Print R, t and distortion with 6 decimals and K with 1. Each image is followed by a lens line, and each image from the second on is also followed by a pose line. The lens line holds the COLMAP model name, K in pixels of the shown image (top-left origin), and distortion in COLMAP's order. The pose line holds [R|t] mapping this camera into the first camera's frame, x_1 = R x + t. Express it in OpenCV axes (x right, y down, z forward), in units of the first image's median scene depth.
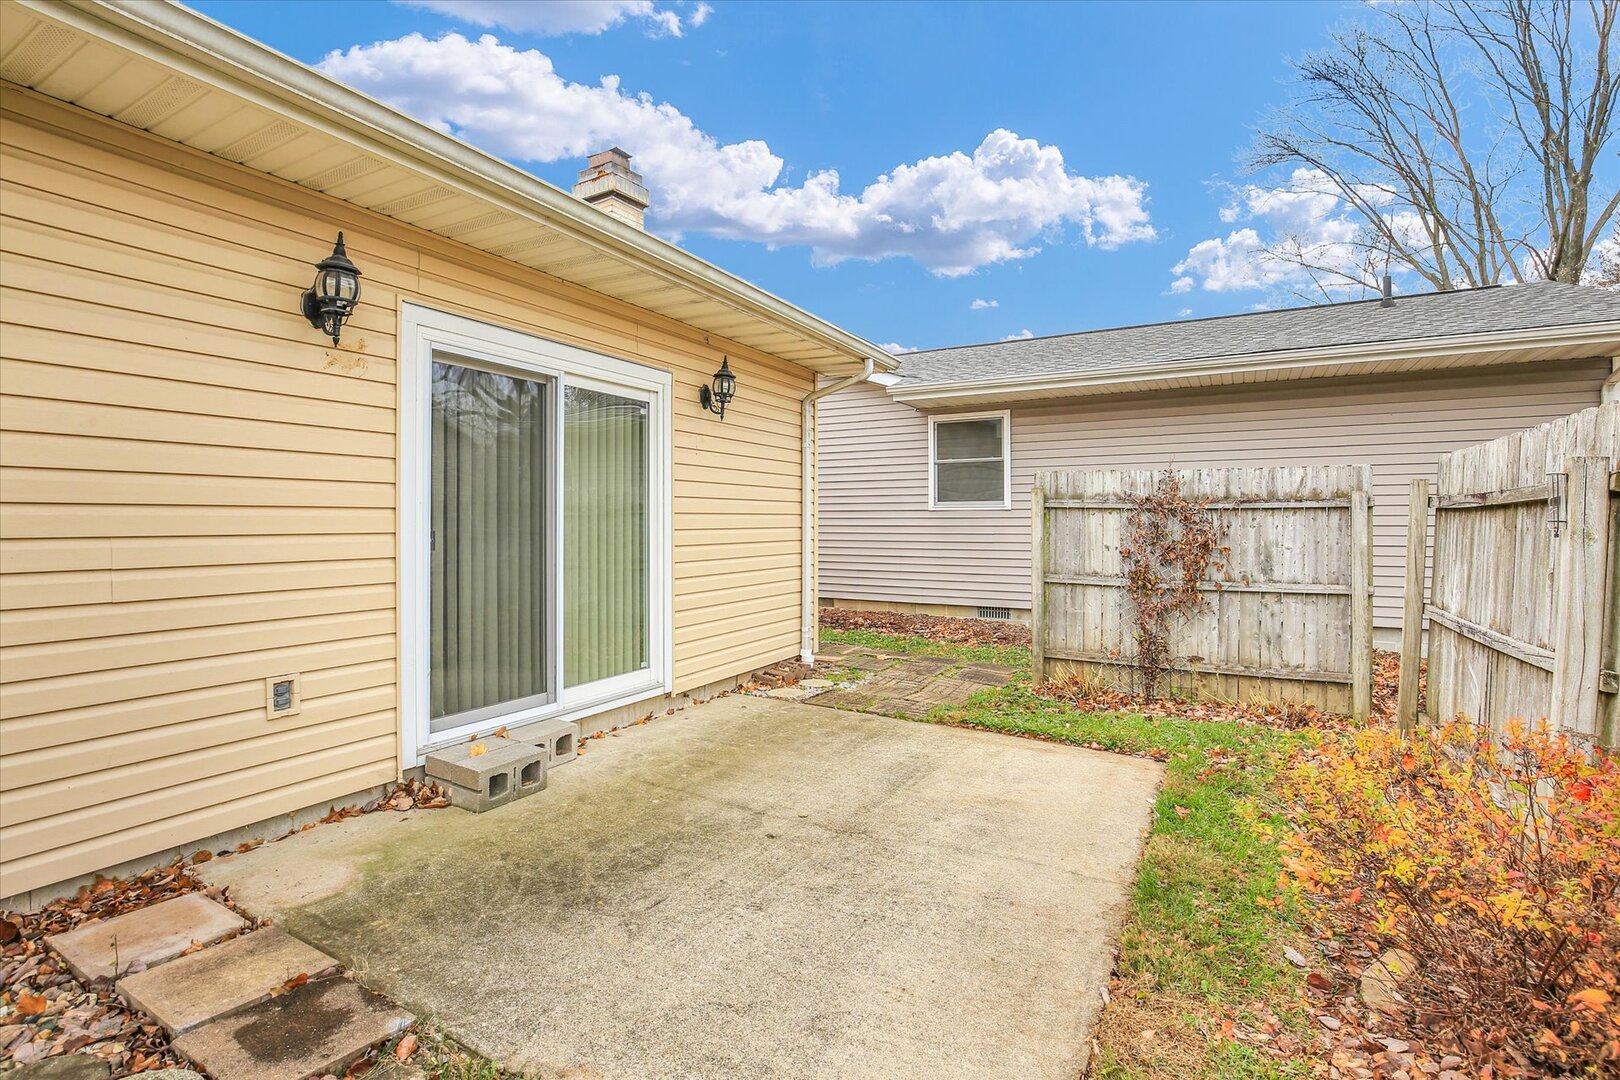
lens RADIAL K [[752.2, 0, 809.2], [0, 752.2, 541.4], [0, 0, 1]] dist [-0.036259, 0.002576]
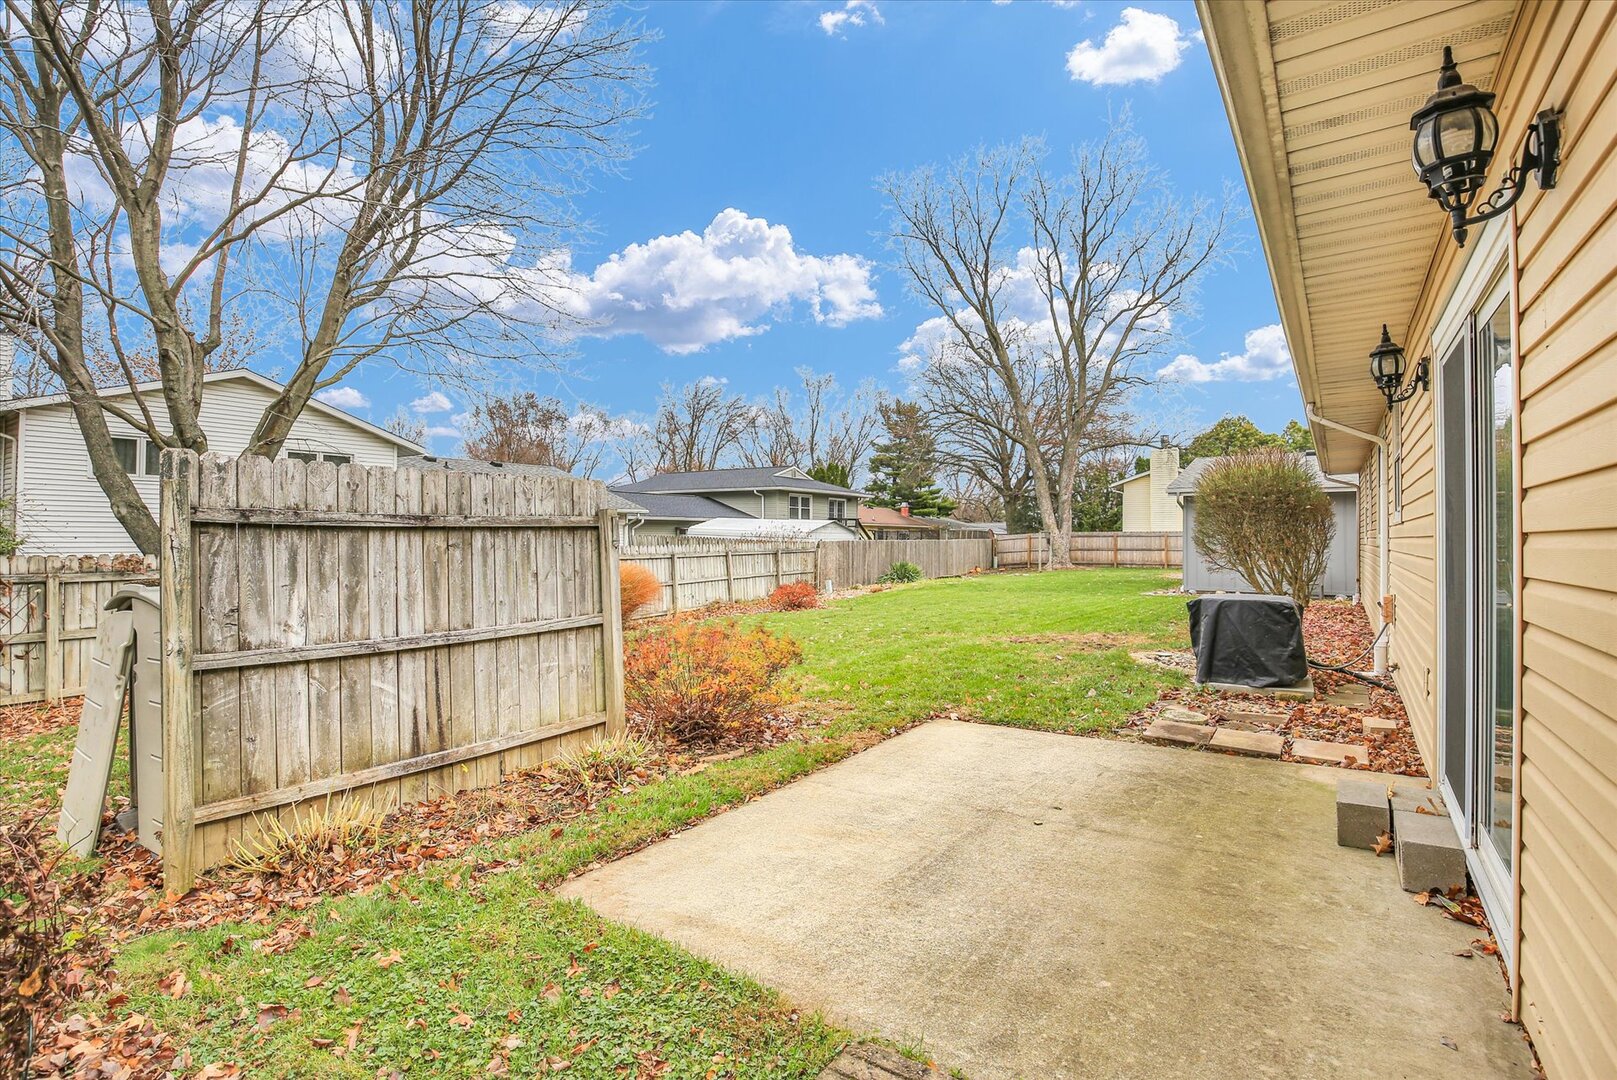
lens RADIAL K [[750.8, 0, 808.8], [0, 750.8, 534.9], [0, 0, 1]] dist [-0.036259, 0.002576]
pose [[-0.994071, -0.008499, 0.108404, 0.188913], [-0.005830, 0.999673, 0.024907, -0.062063], [-0.108580, 0.024127, -0.993795, 1.912450]]
